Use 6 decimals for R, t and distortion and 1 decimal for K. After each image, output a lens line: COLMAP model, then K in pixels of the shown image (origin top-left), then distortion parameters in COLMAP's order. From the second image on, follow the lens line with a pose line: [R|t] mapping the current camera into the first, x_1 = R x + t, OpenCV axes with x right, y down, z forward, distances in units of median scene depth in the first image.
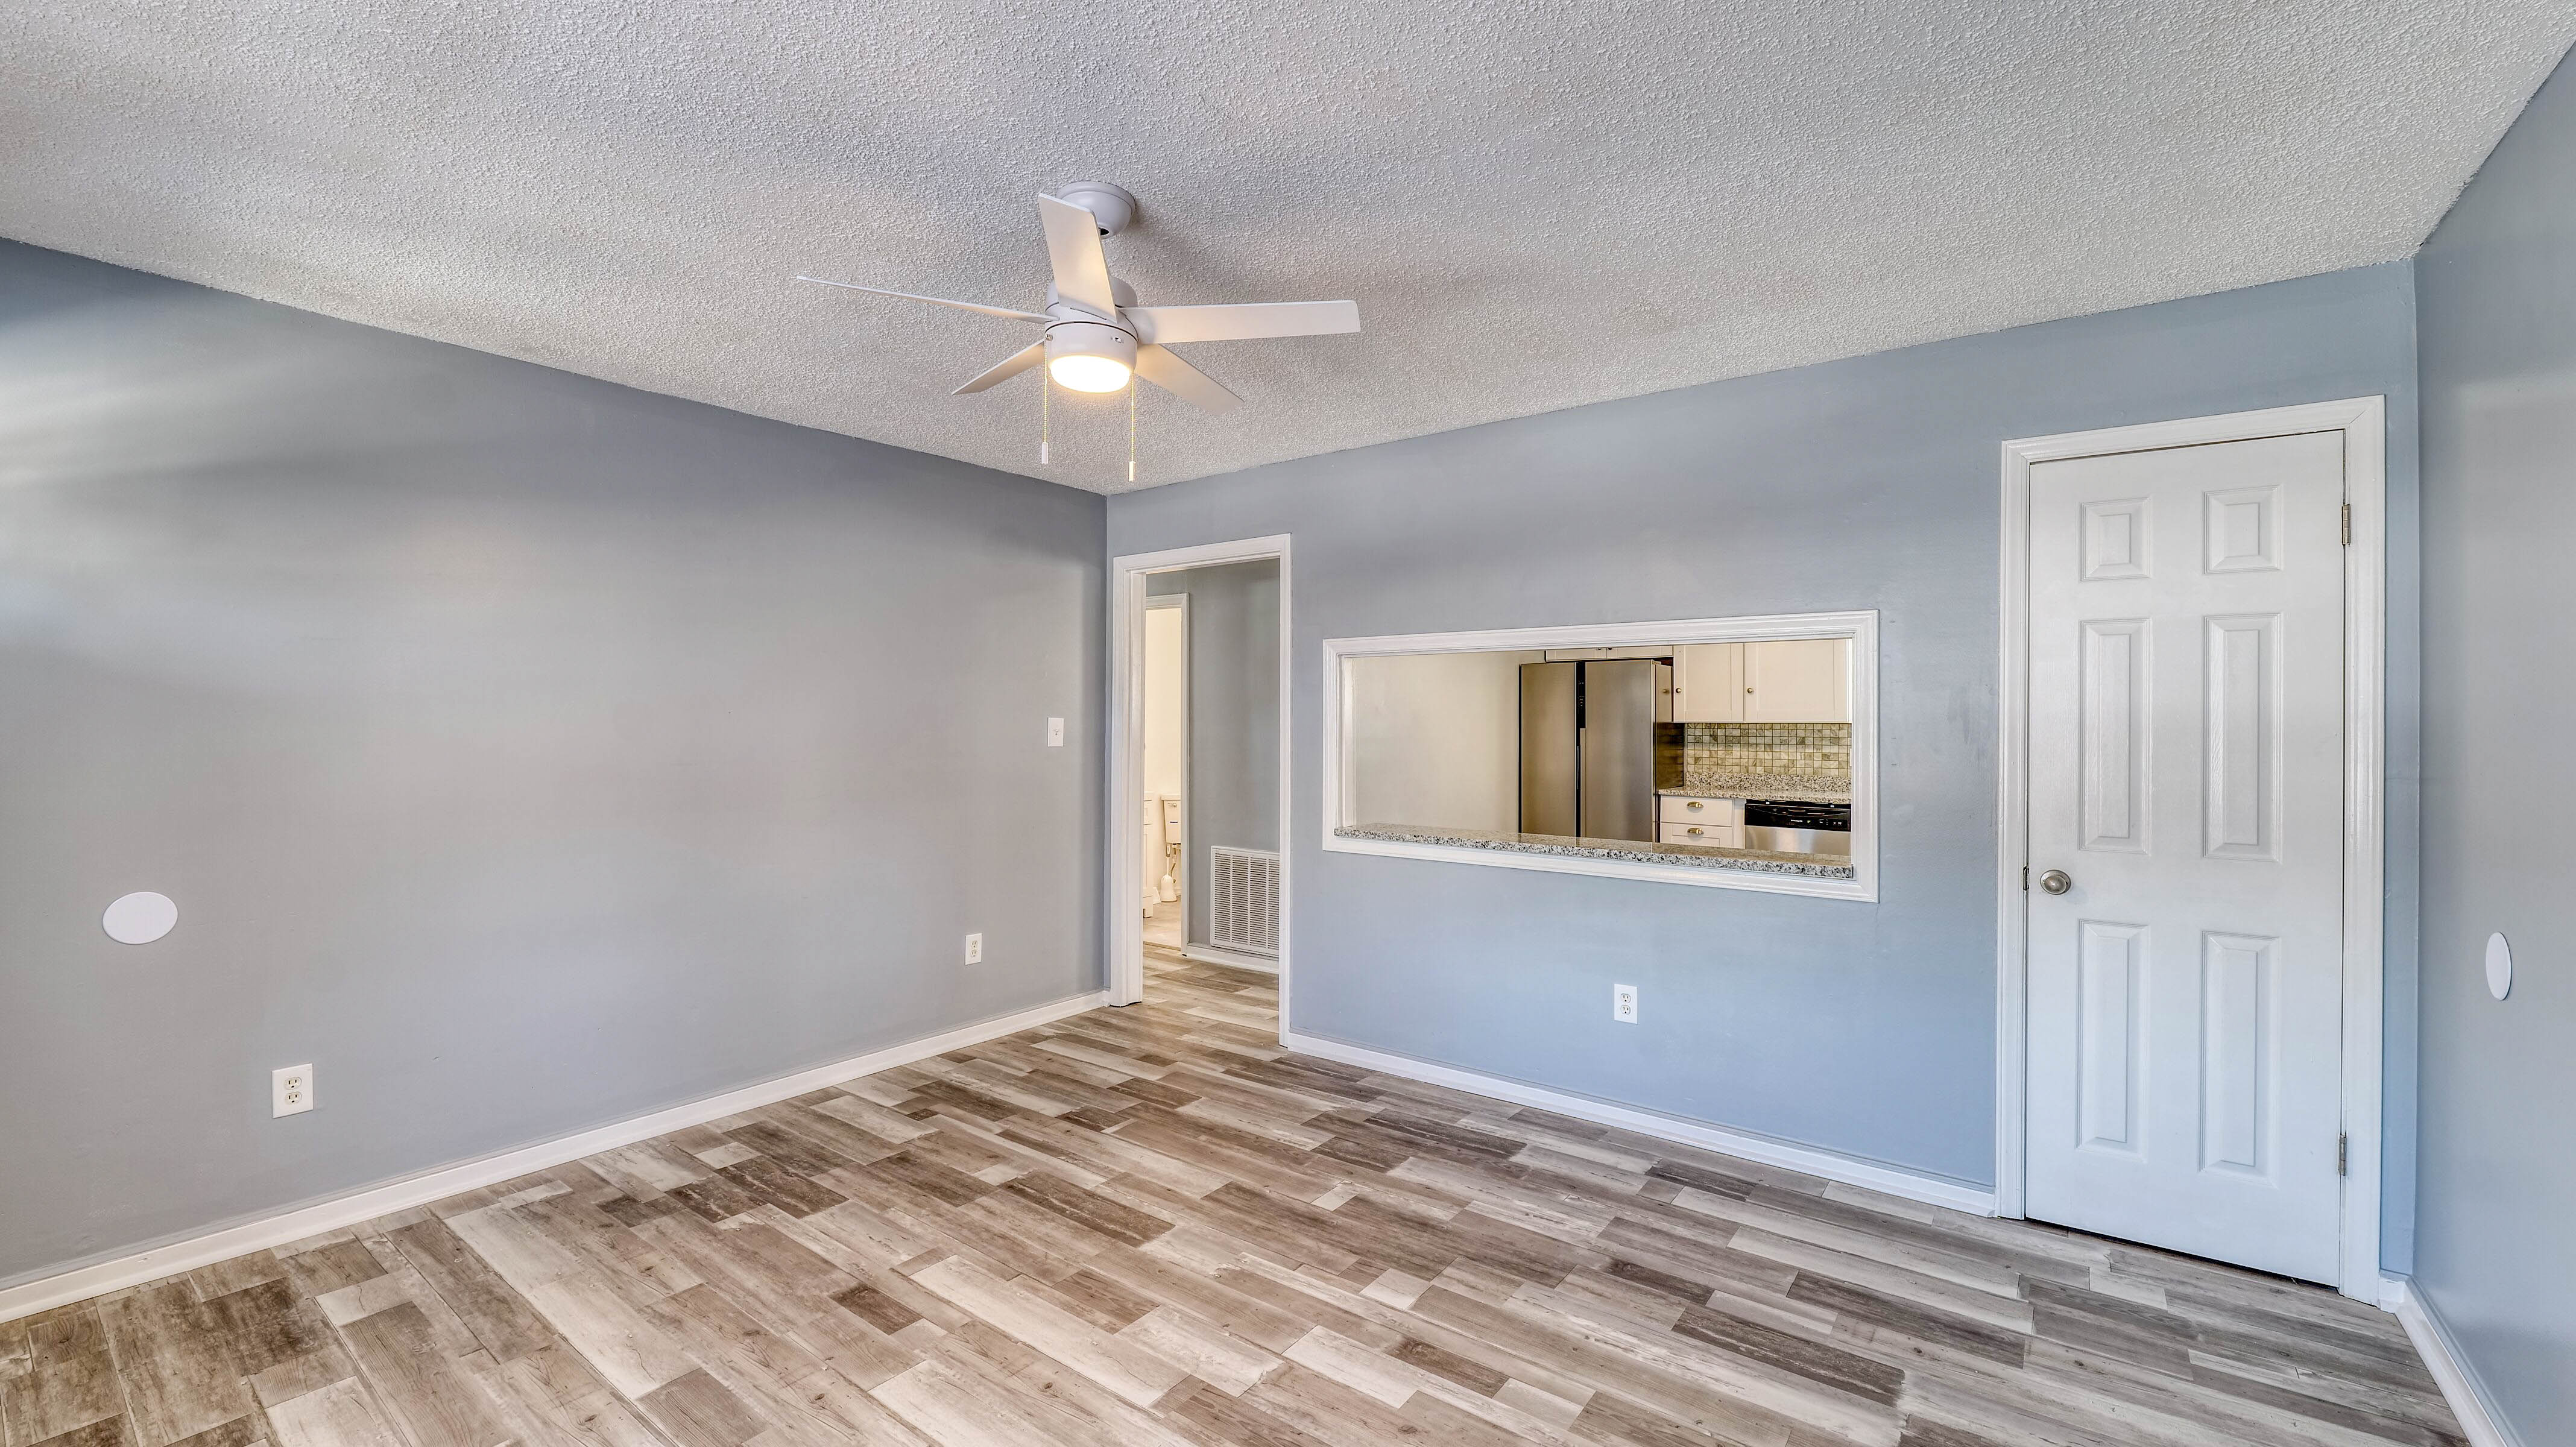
lens RADIAL K [[1068.6, 0, 1260.4], [0, 1068.6, 714.9], [0, 0, 1]] dist [-0.014760, -0.000167]
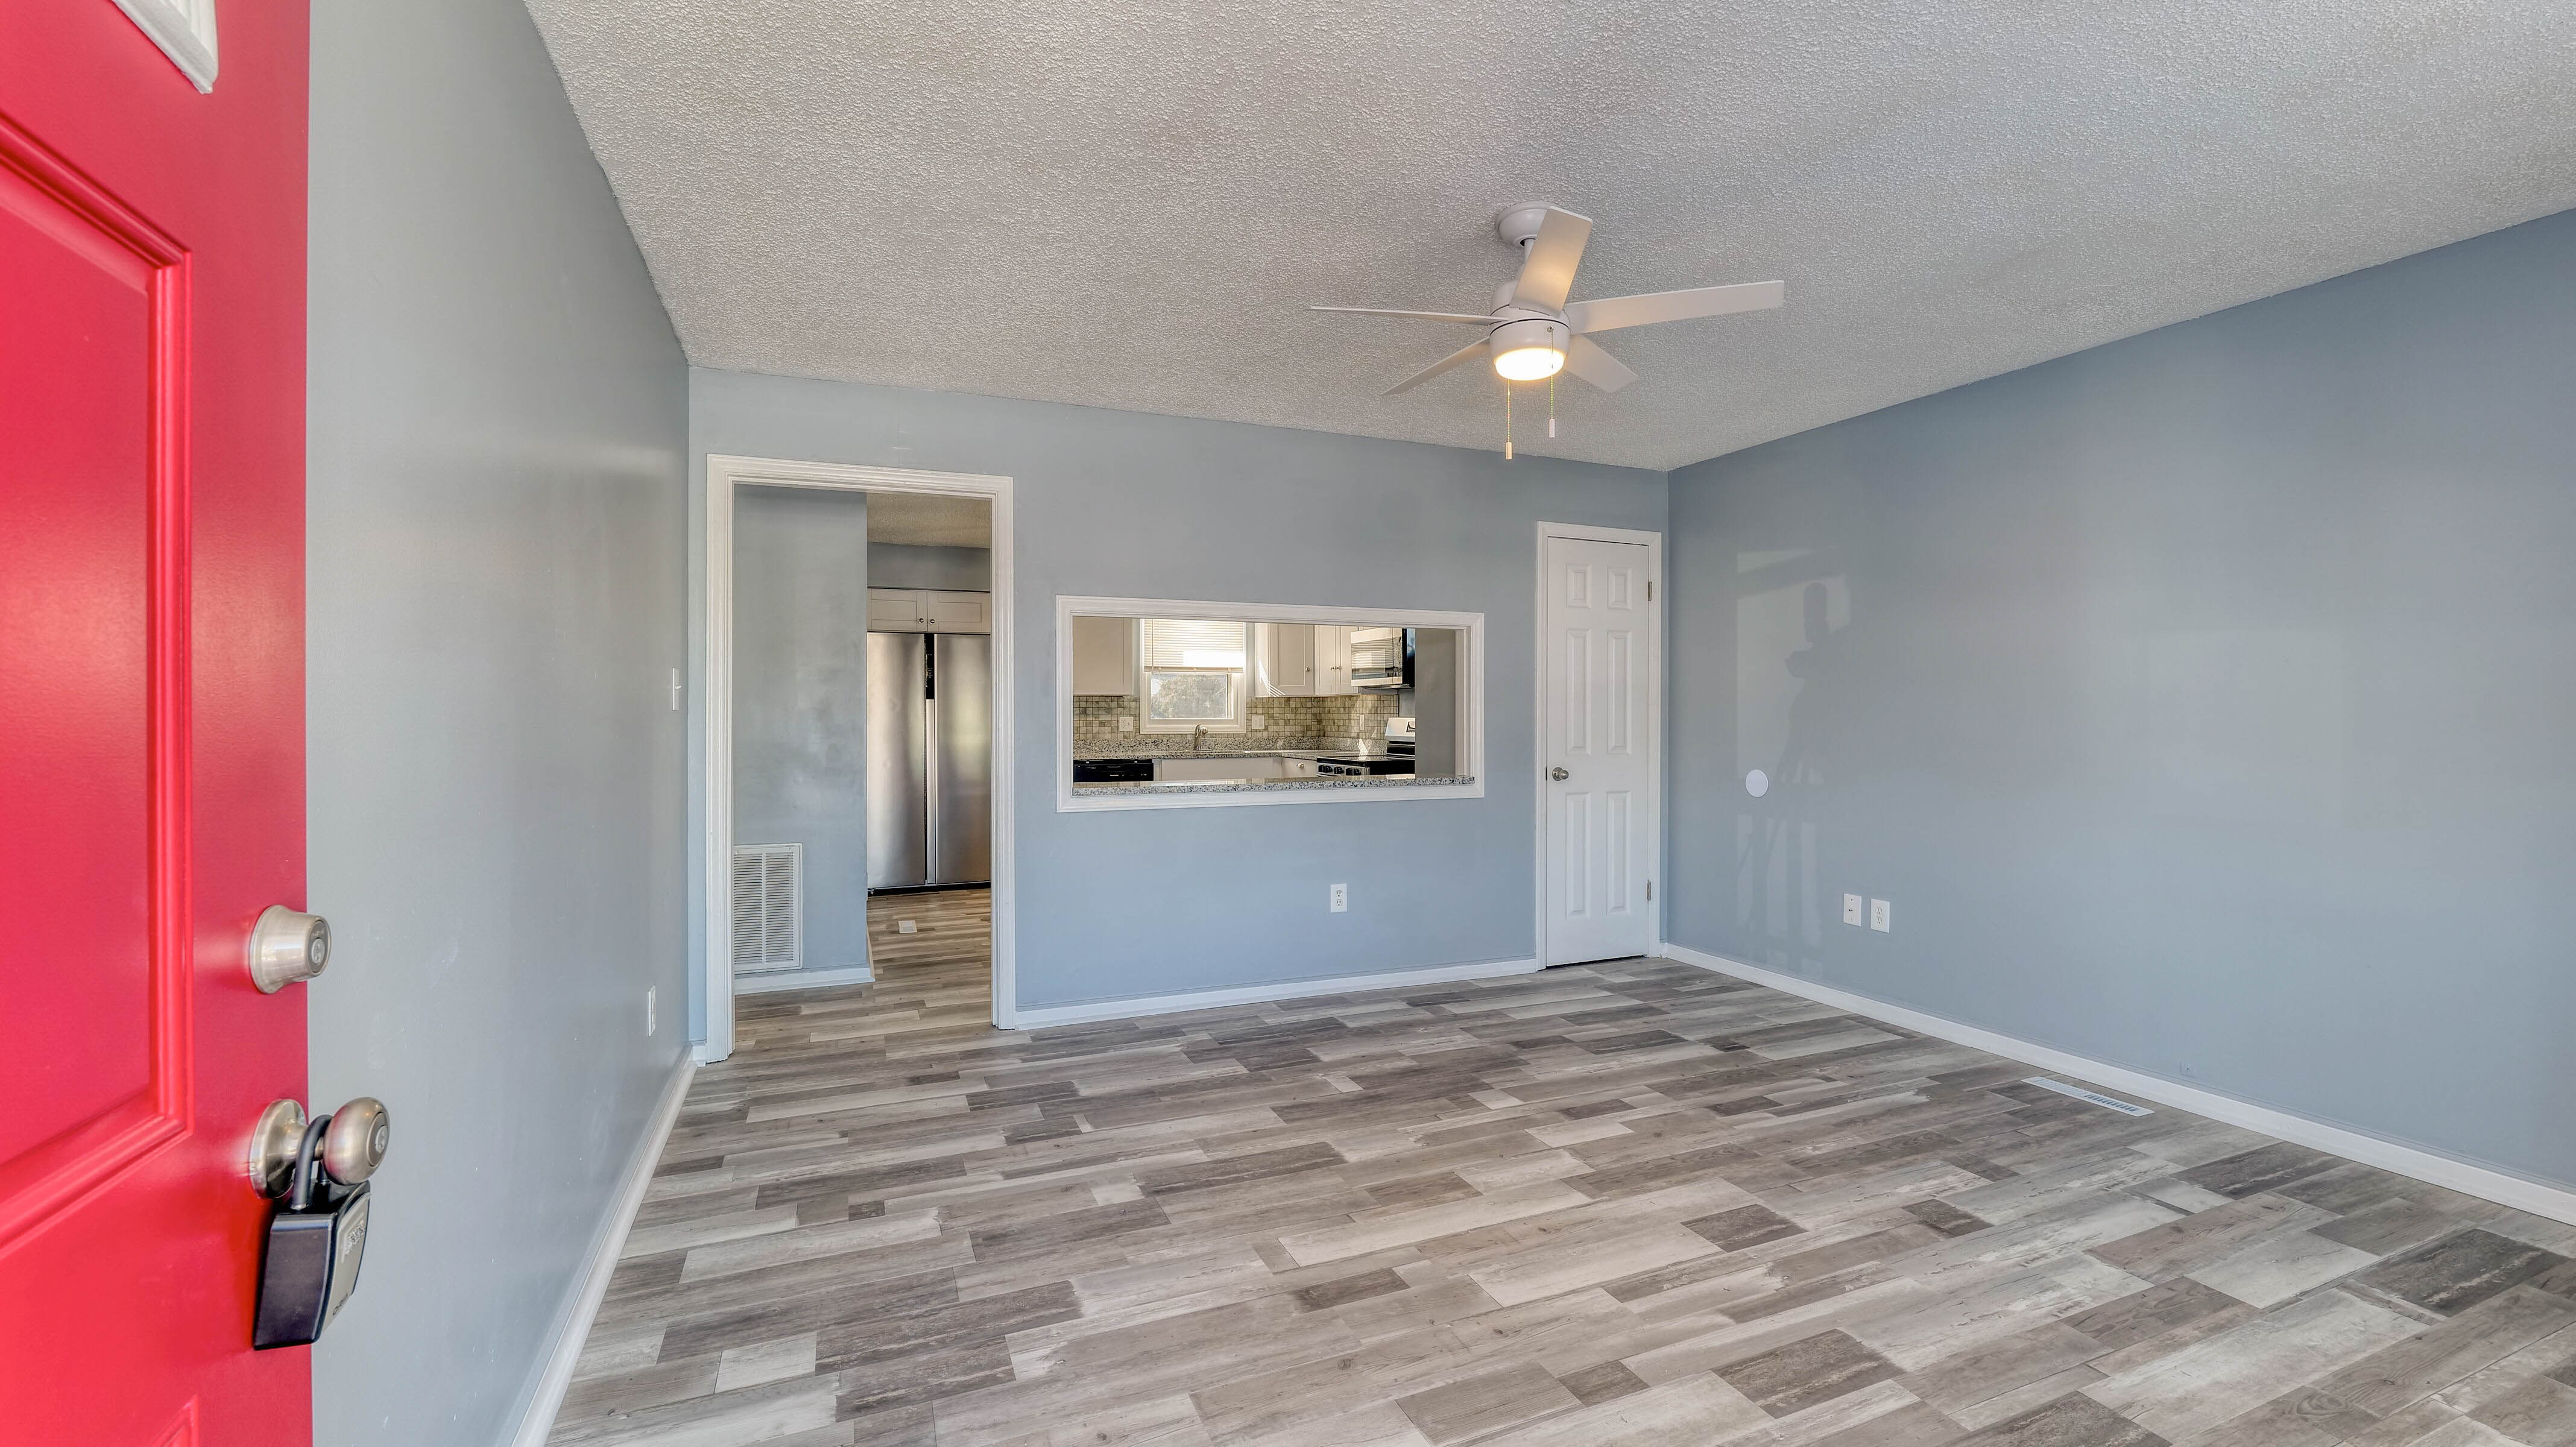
lens RADIAL K [[1068.6, 0, 1293.7], [0, 1068.6, 718.0], [0, 0, 1]] dist [-0.014760, -0.000167]
pose [[0.483508, -0.009180, 0.875292, -0.838878], [-0.002585, 0.999926, 0.011915, 0.034906], [-0.875336, -0.008023, 0.483448, 0.421239]]
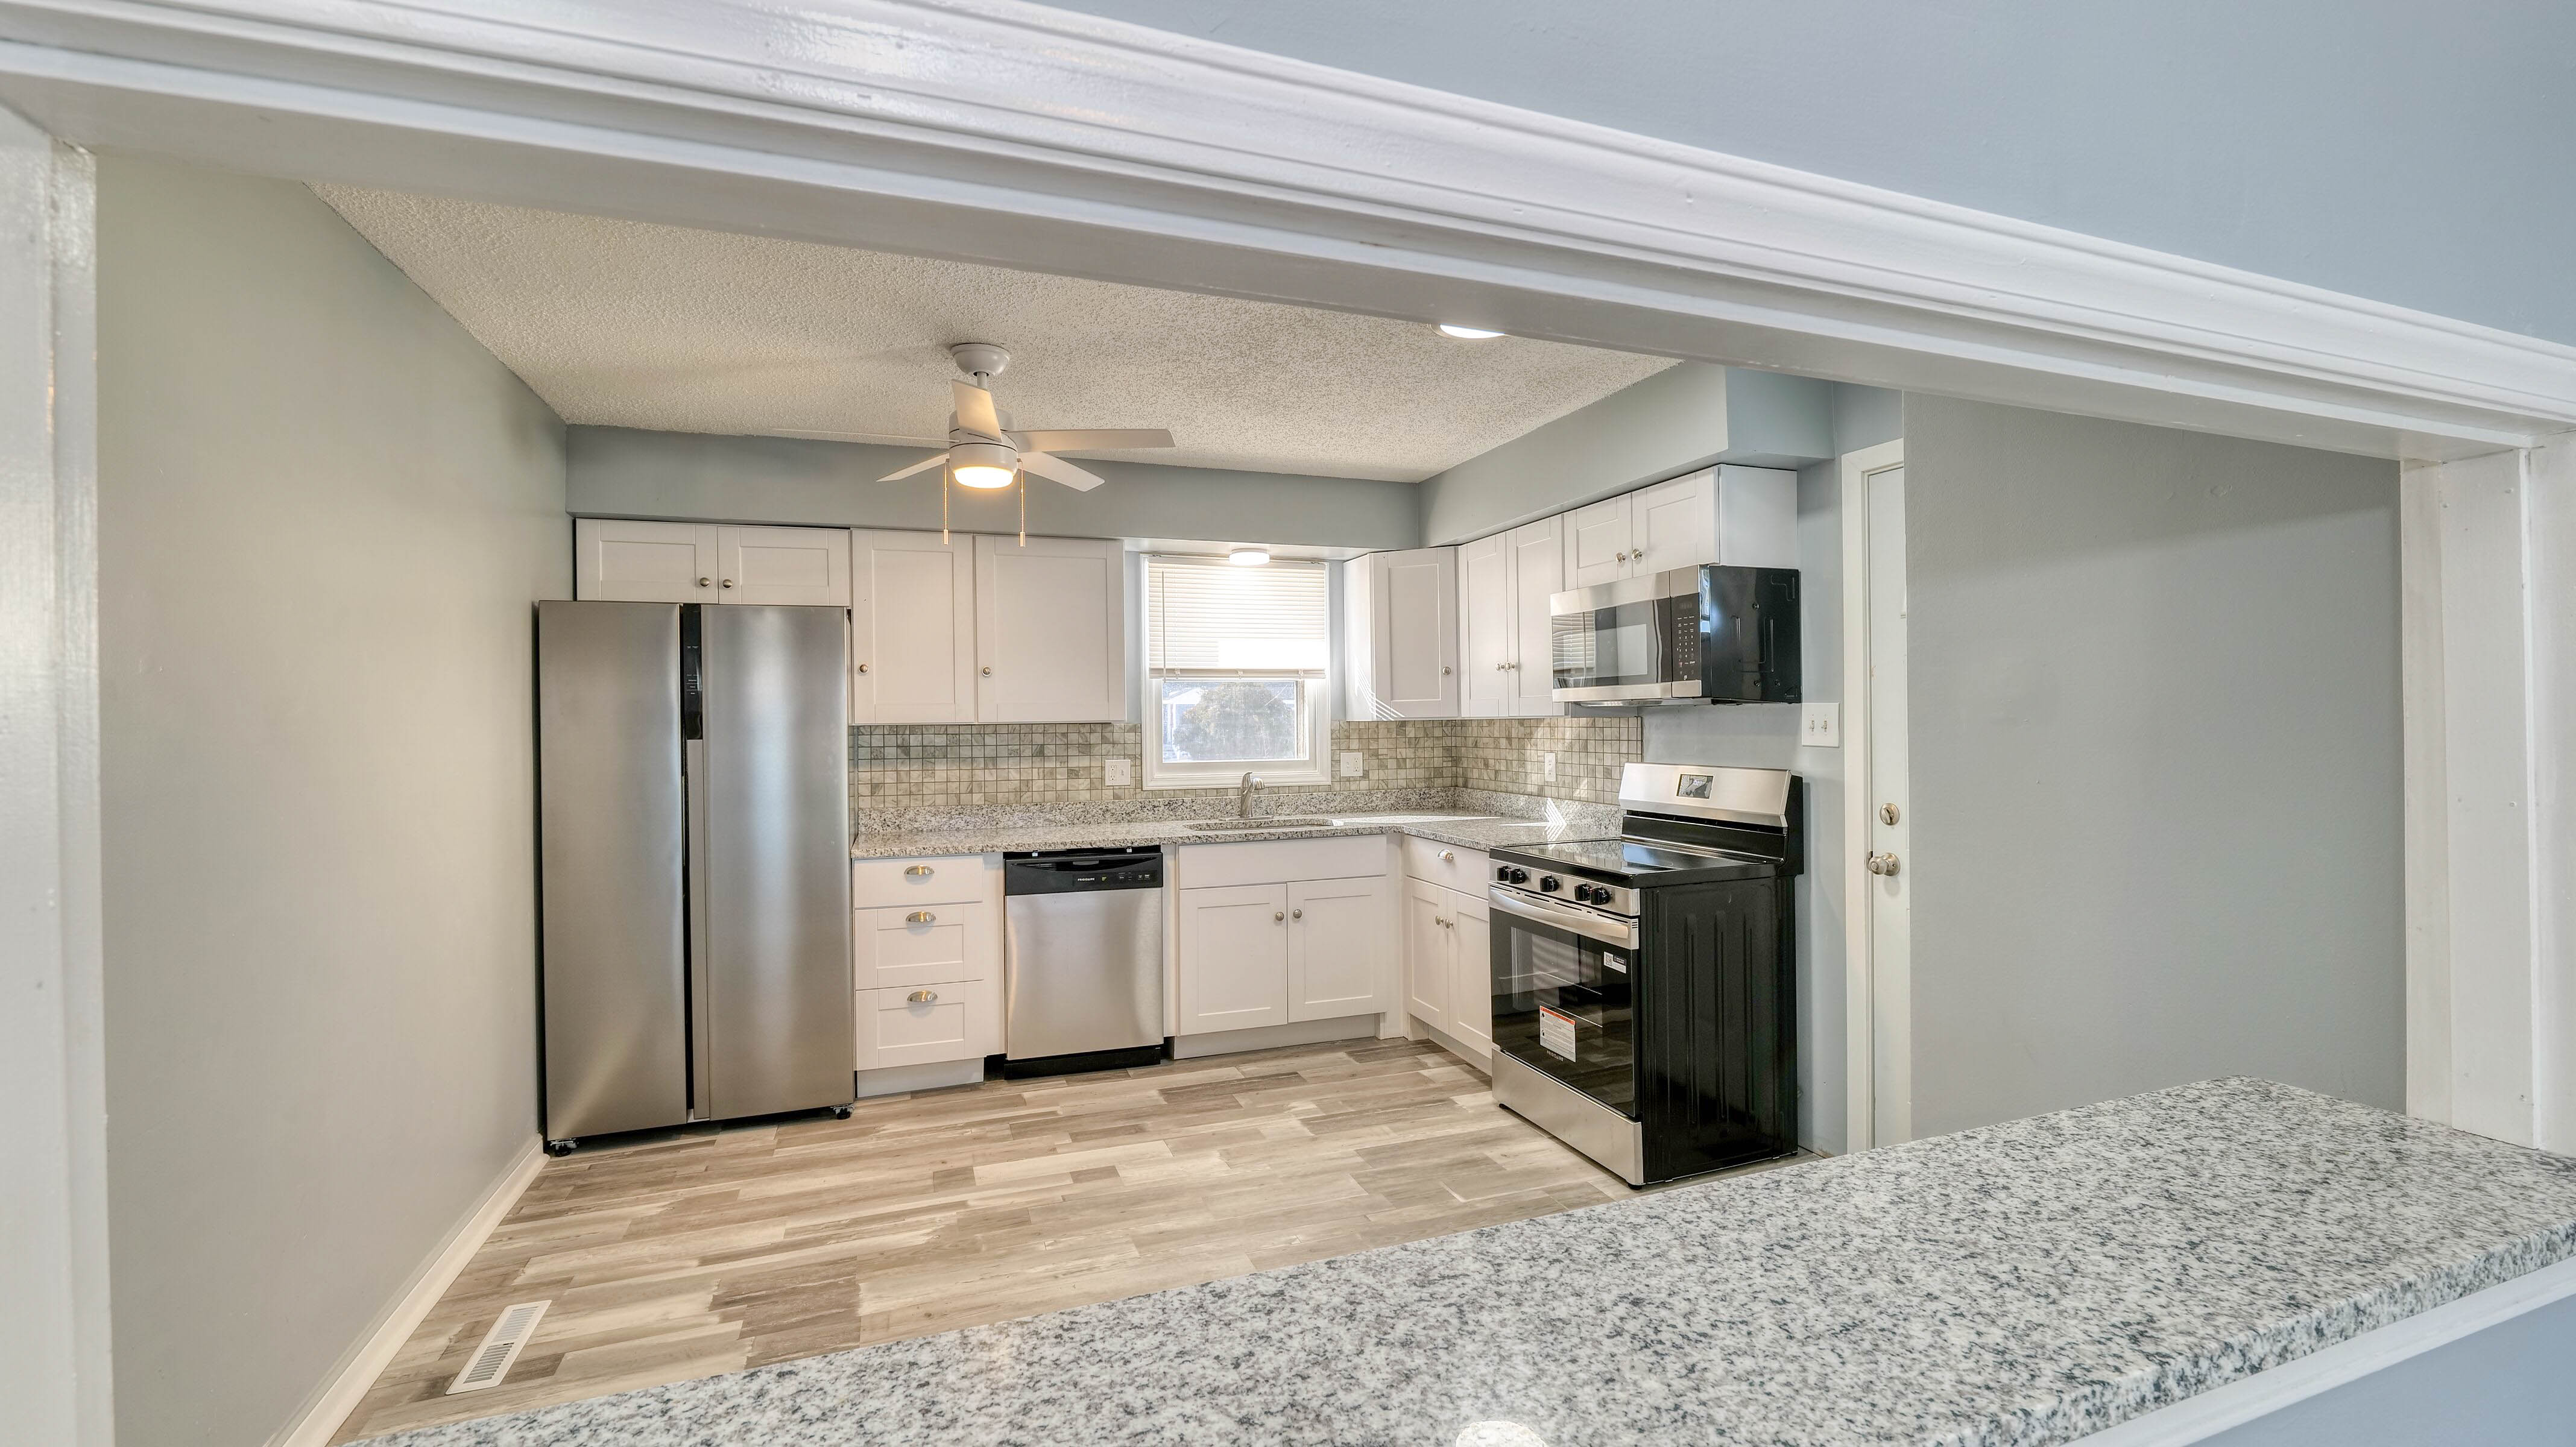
lens RADIAL K [[1068.6, 0, 1297.6], [0, 1068.6, 720.7], [0, 0, 1]] dist [-0.014760, -0.000167]
pose [[0.511487, -0.010934, 0.859222, 0.053963], [0.006484, 0.999940, 0.008864, 0.002875], [-0.859267, 0.001038, 0.511527, 1.039590]]
